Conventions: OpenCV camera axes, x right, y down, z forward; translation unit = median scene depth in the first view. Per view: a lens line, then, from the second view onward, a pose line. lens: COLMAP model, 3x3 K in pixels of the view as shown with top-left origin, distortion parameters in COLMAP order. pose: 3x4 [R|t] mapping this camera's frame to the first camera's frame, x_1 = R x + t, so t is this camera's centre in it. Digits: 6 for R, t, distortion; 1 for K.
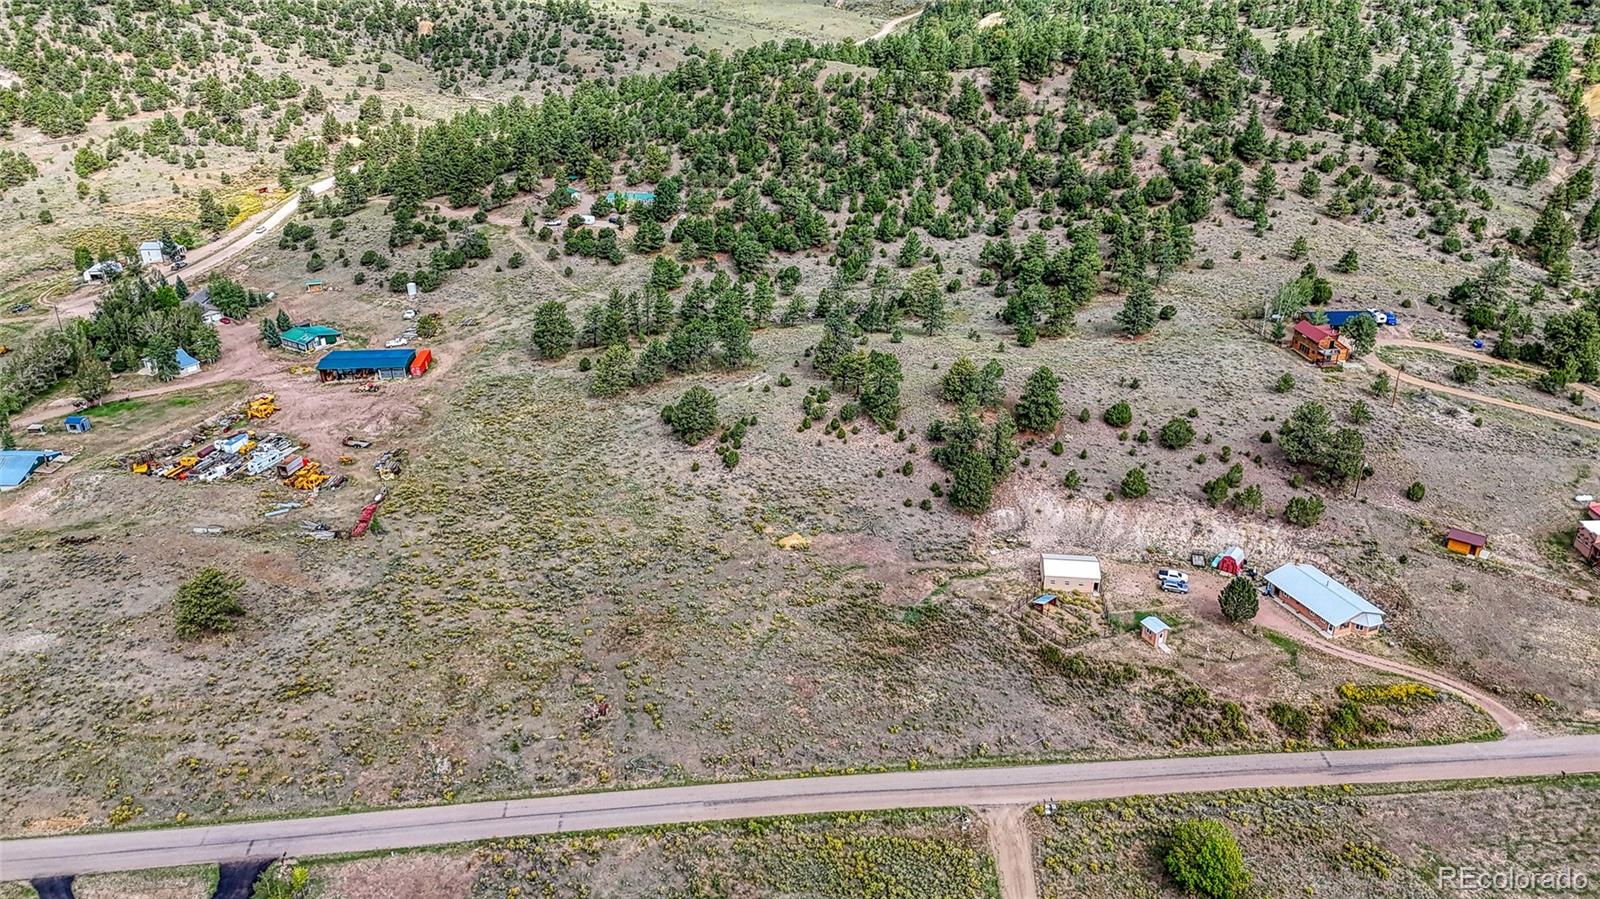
lens RADIAL K [[1178.2, 0, 790.9], [0, 1178.2, 464.1], [0, 0, 1]] dist [0.063123, -0.056623]
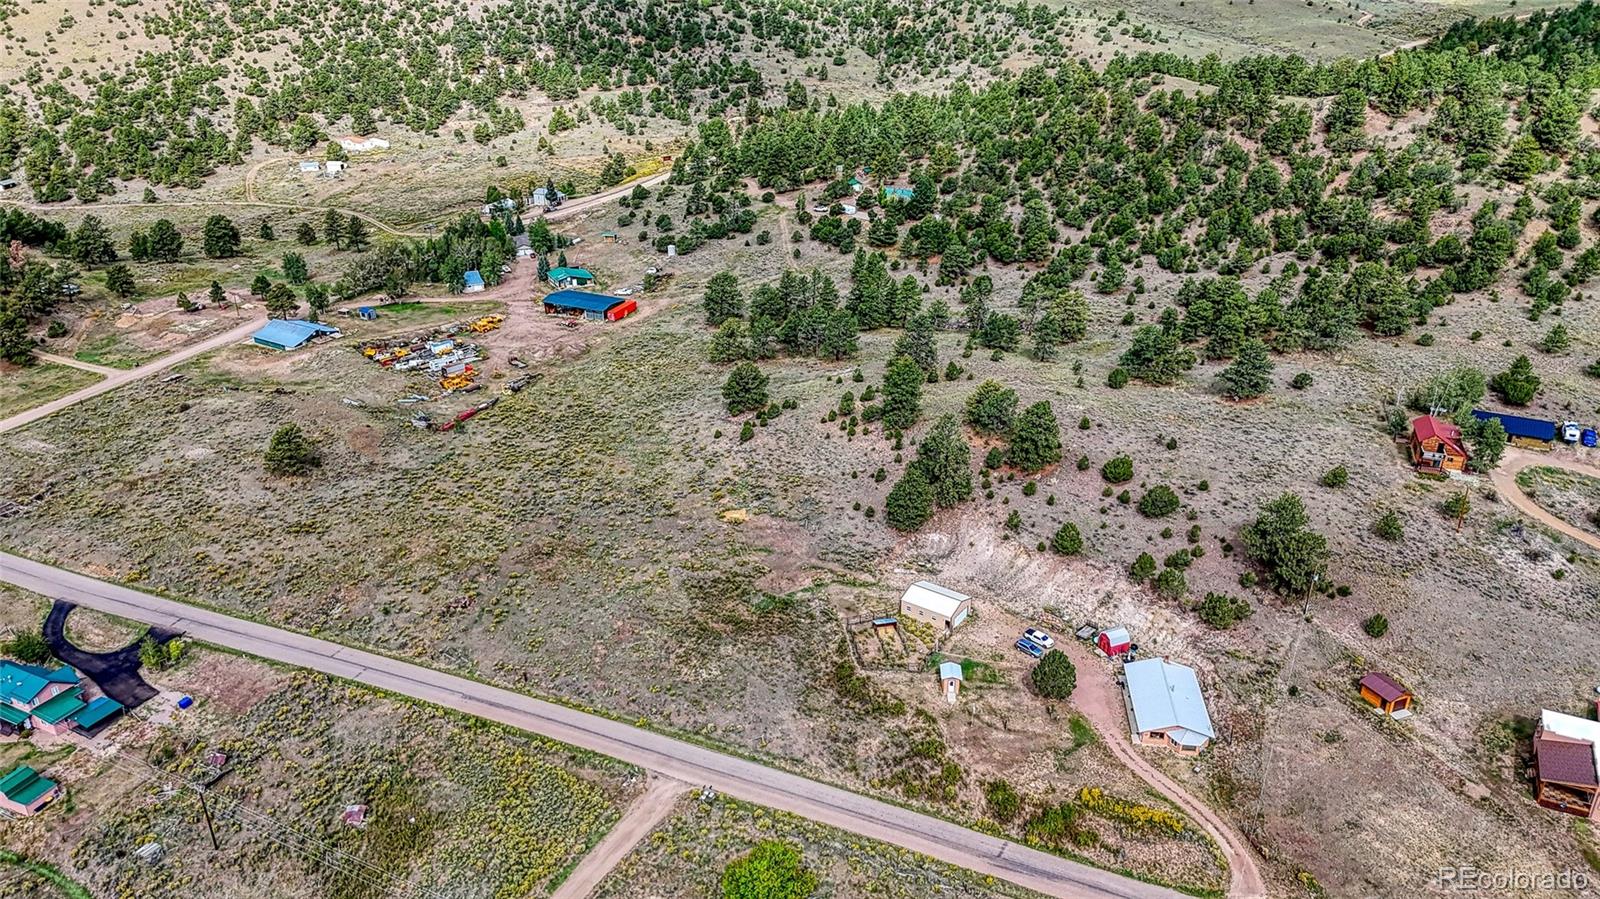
lens RADIAL K [[1178.2, 0, 788.8], [0, 1178.2, 453.3], [0, 0, 1]] dist [0.063123, -0.056623]
pose [[0.877897, 0.205870, -0.432337, 0.280399], [-0.210797, 0.976825, 0.037102, -0.021478], [0.429956, 0.058564, 0.900949, 0.039559]]
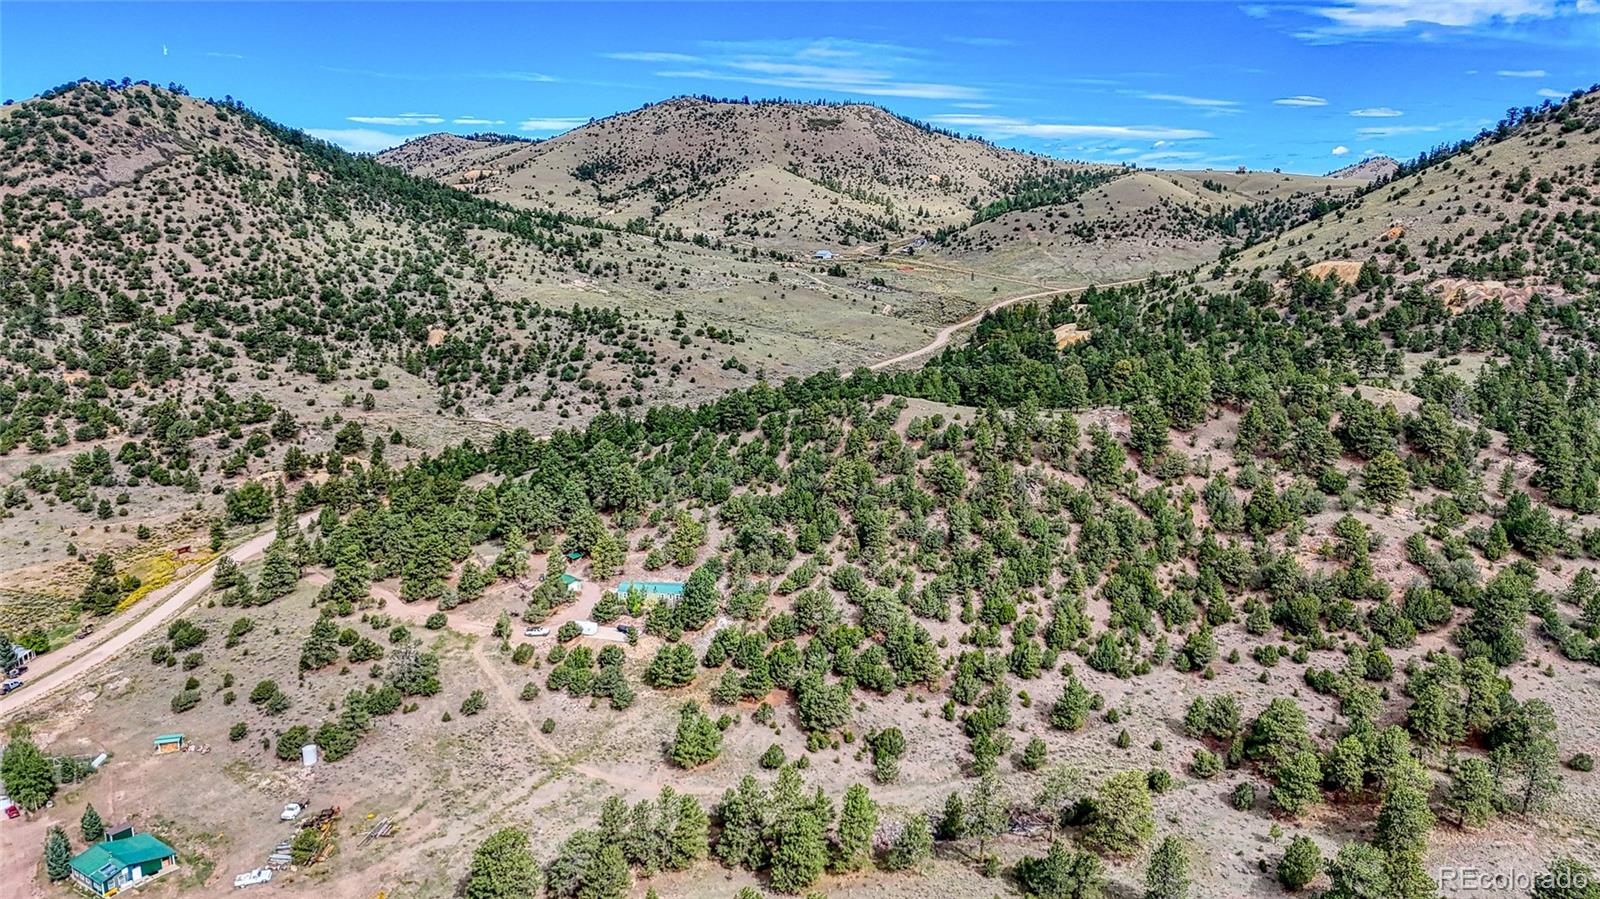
lens RADIAL K [[1178.2, 0, 798.3], [0, 1178.2, 449.1], [0, 0, 1]] dist [0.063123, -0.056623]
pose [[0.999866, 0.005190, -0.015508, -0.035969], [-0.008706, 0.971688, -0.236107, -0.145187], [0.013843, 0.236210, 0.971603, 0.295026]]
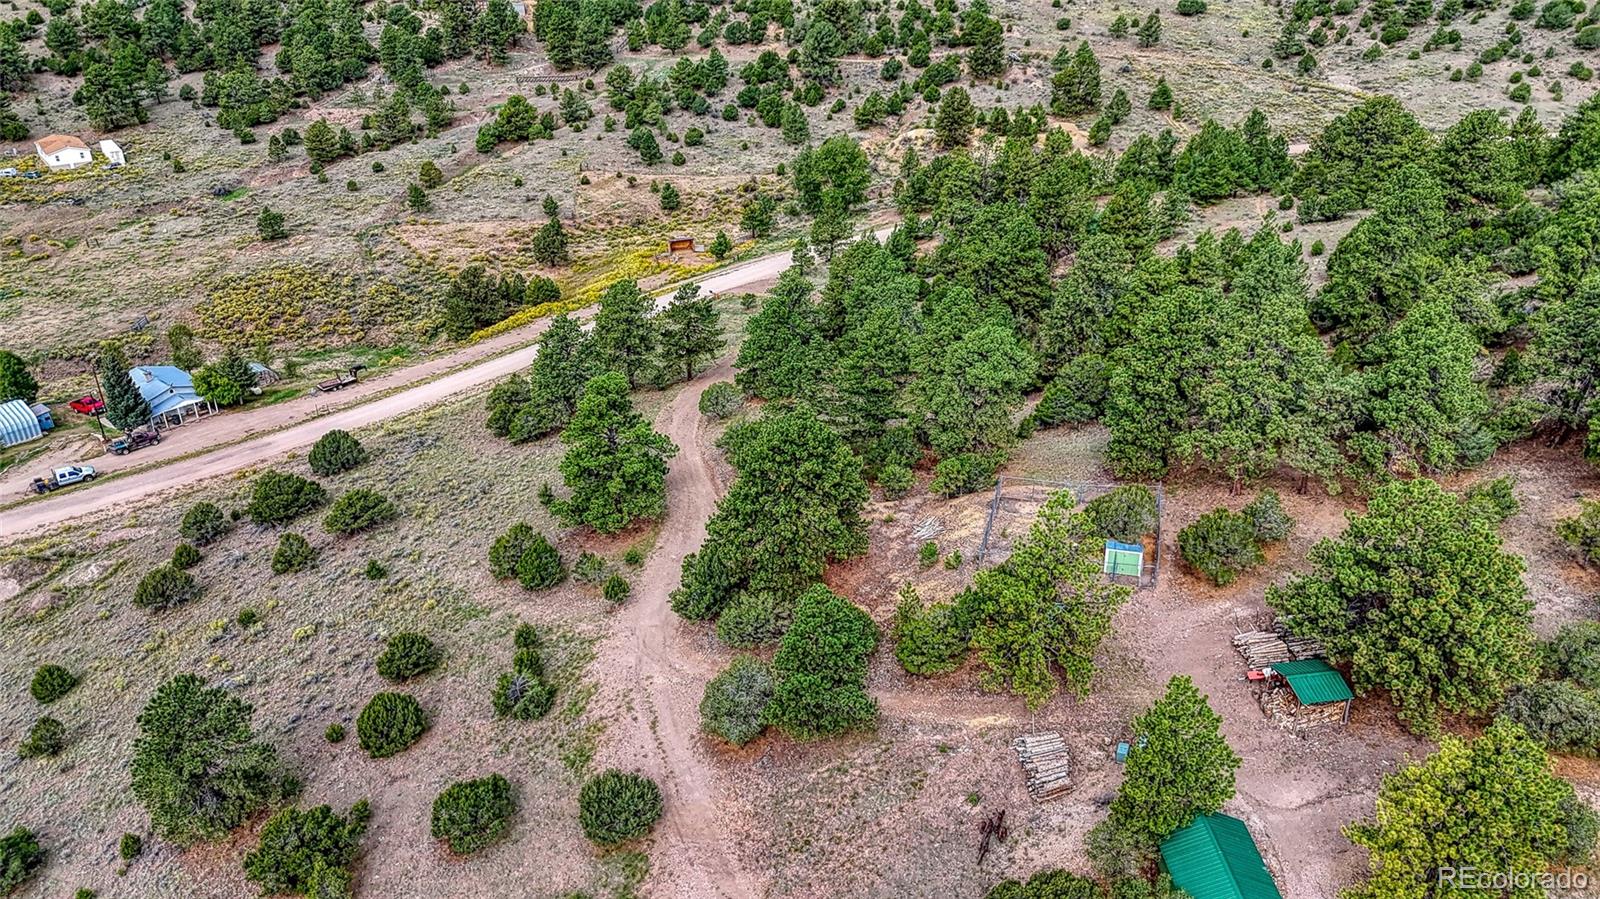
lens RADIAL K [[1178.2, 0, 812.8], [0, 1178.2, 456.9], [0, 0, 1]] dist [0.063123, -0.056623]
pose [[0.731534, 0.314512, -0.604930, -0.156554], [-0.299587, 0.945283, 0.129180, -0.291257], [0.612459, 0.086729, 0.785730, 0.896718]]
